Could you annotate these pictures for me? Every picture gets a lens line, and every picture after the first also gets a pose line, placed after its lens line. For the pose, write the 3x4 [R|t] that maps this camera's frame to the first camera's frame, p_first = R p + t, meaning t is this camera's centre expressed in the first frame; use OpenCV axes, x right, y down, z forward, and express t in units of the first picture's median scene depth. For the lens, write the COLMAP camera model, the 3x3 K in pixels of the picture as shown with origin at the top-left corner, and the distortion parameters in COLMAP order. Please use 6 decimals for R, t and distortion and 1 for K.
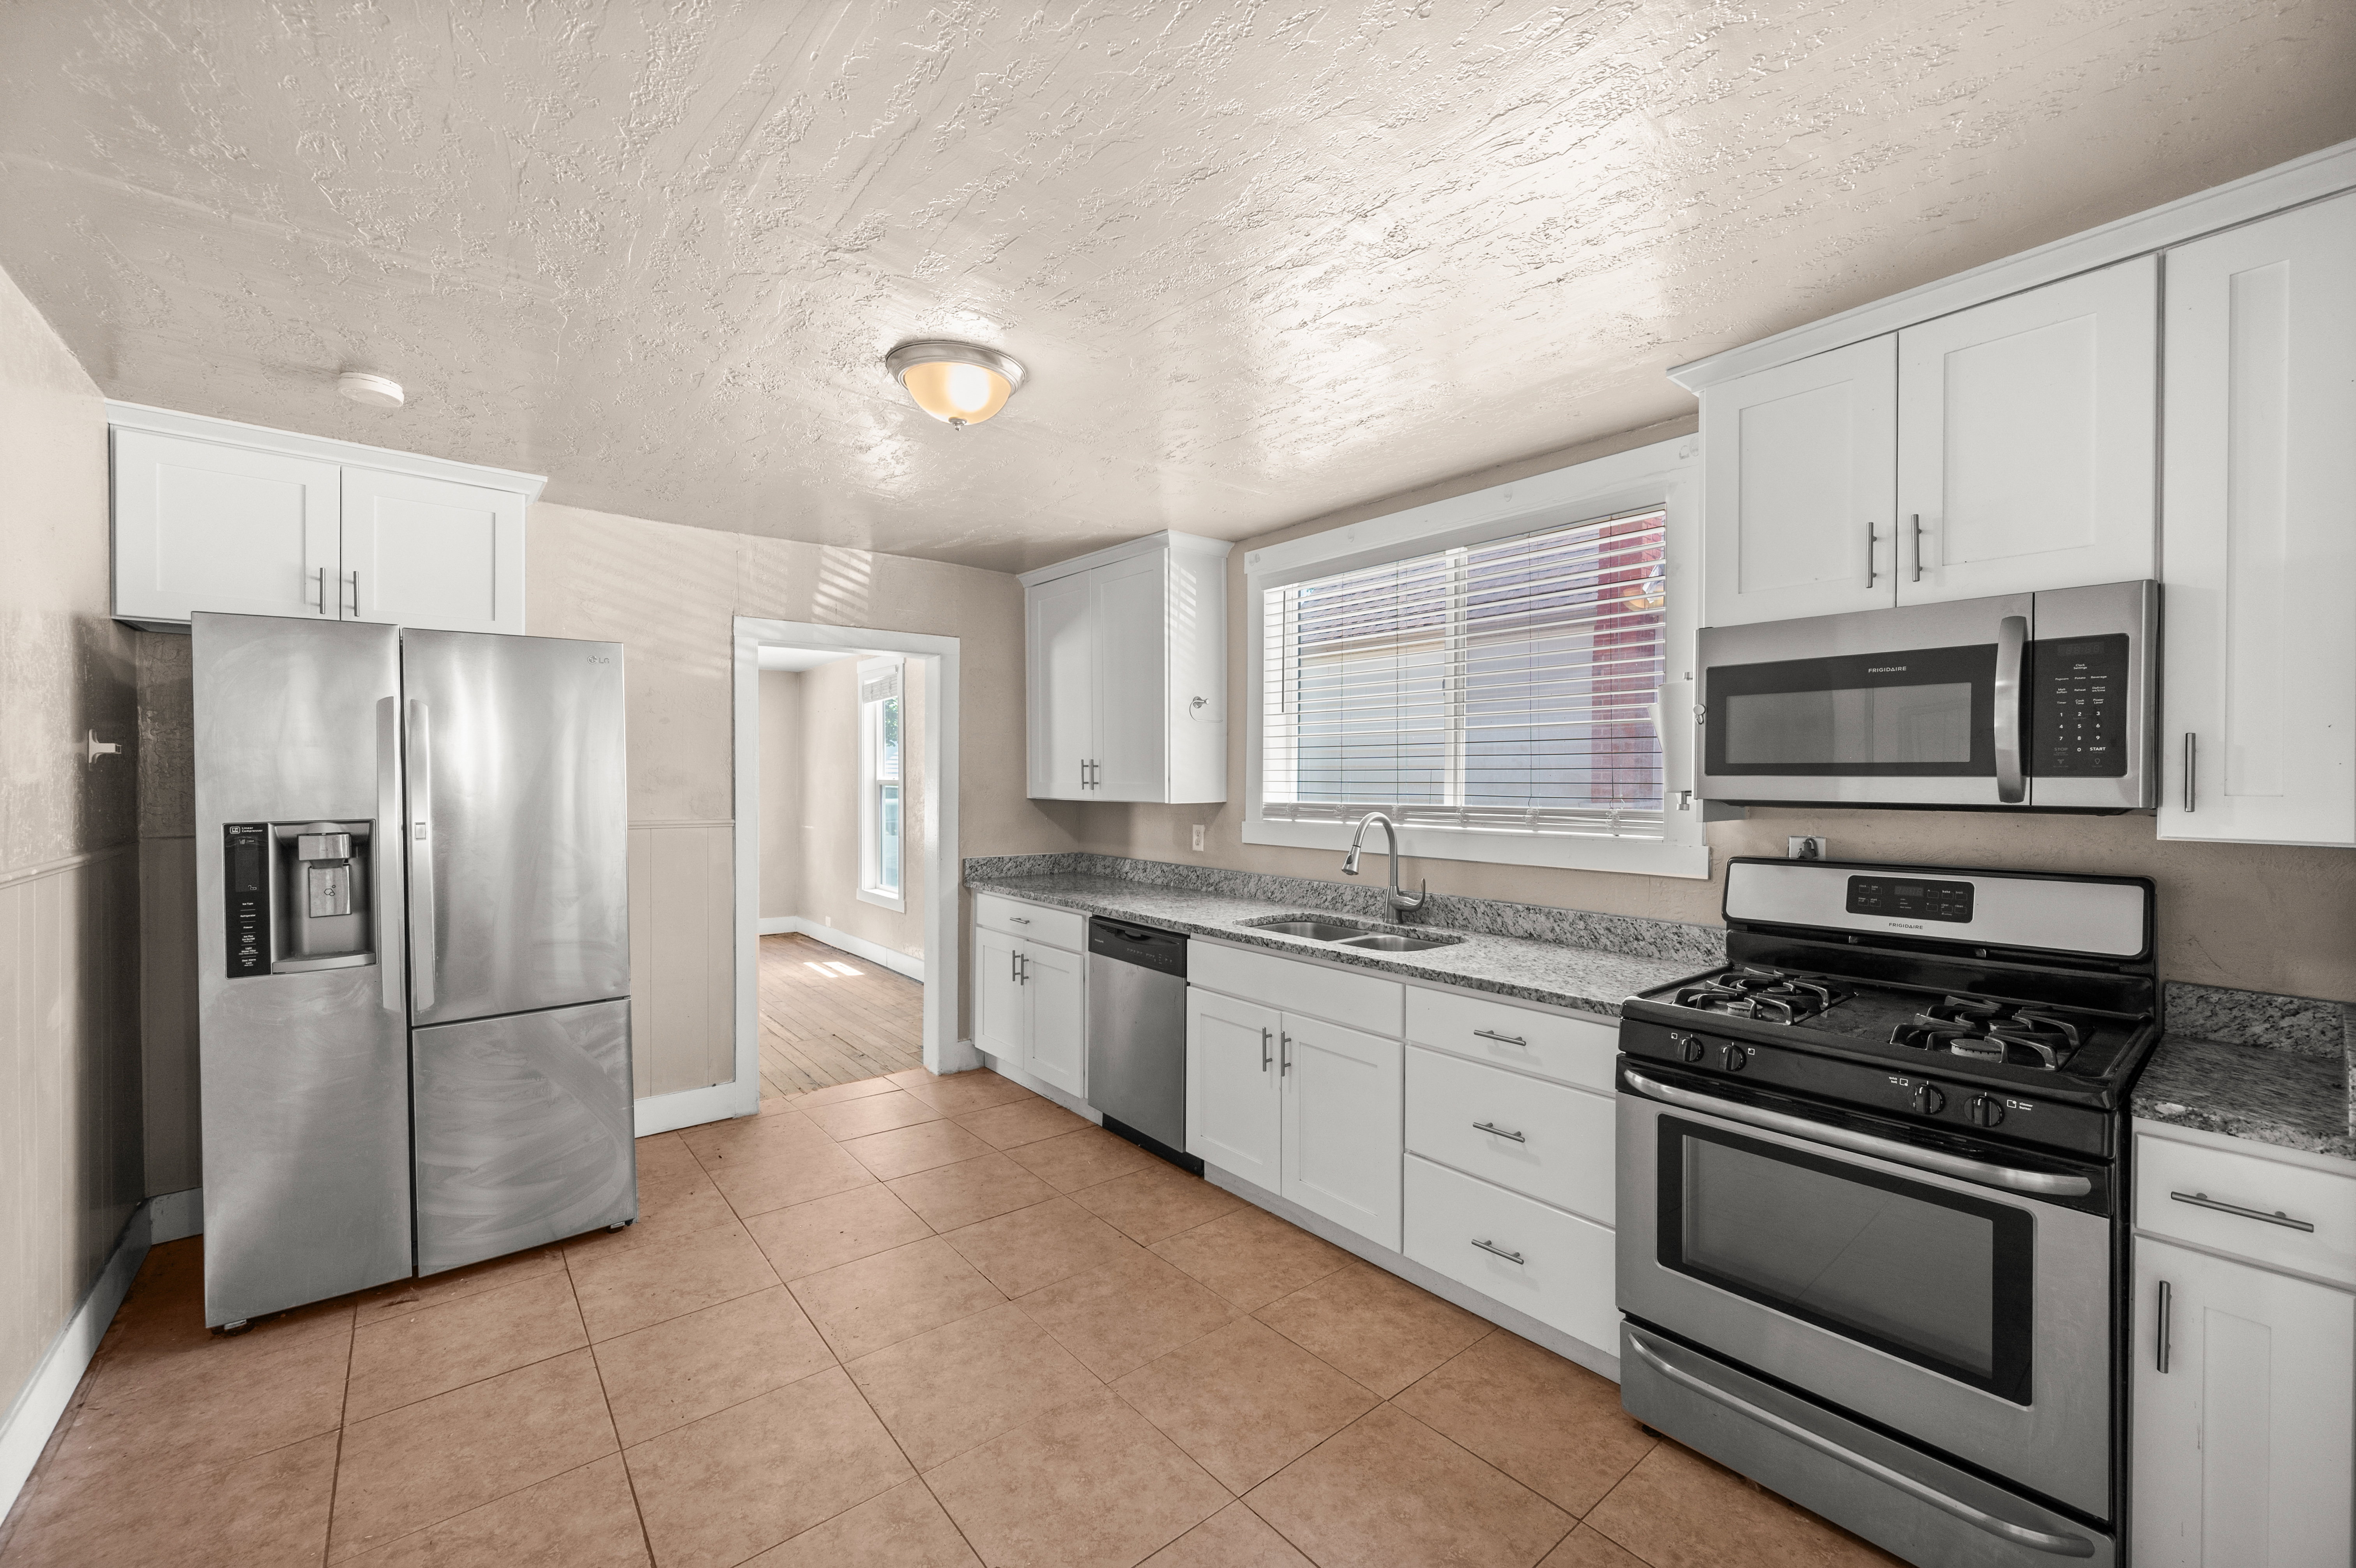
lens RADIAL K [[935.9, 0, 1178.0], [0, 935.9, 784.0], [0, 0, 1]] dist [-0.000349, -0.000300]
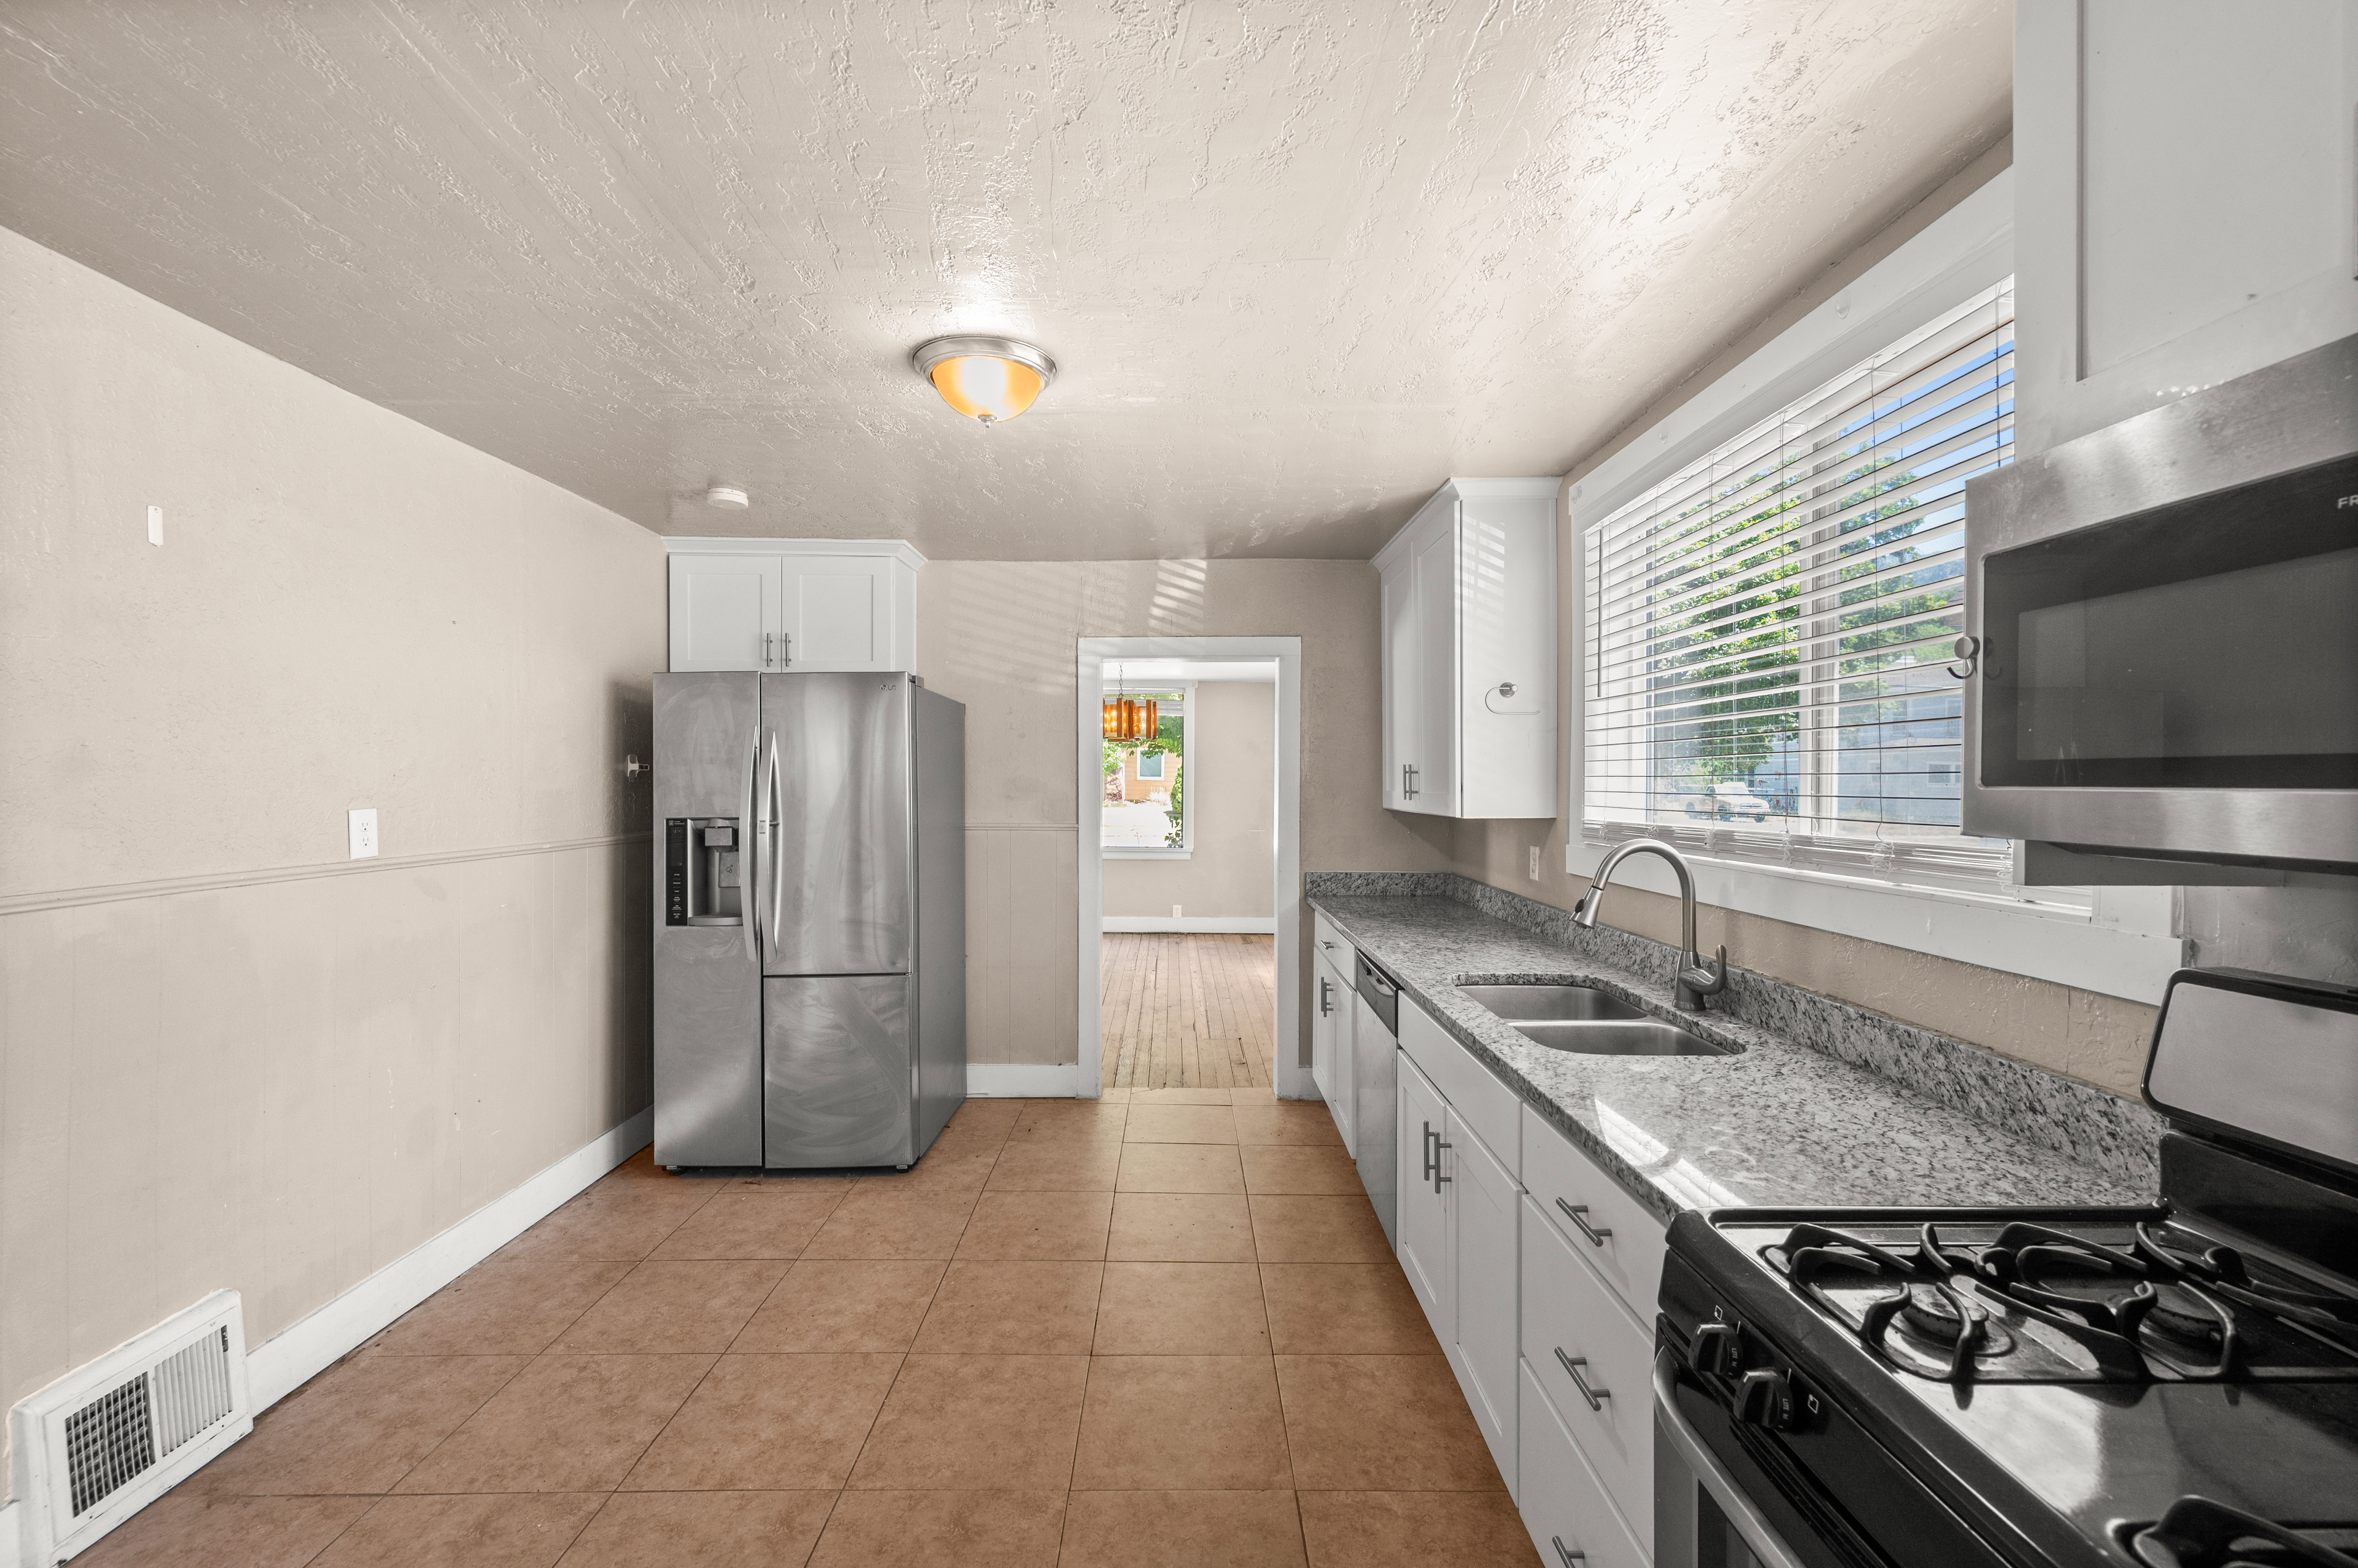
lens RADIAL K [[949.7, 0, 1179.0], [0, 949.7, 784.0], [0, 0, 1]] dist [0.001064, 0.000081]
pose [[0.778638, 0.000119, -0.627473, 0.354244], [-0.003616, 0.999984, -0.004299, -0.004756], [0.627463, 0.005616, 0.778626, 0.242174]]
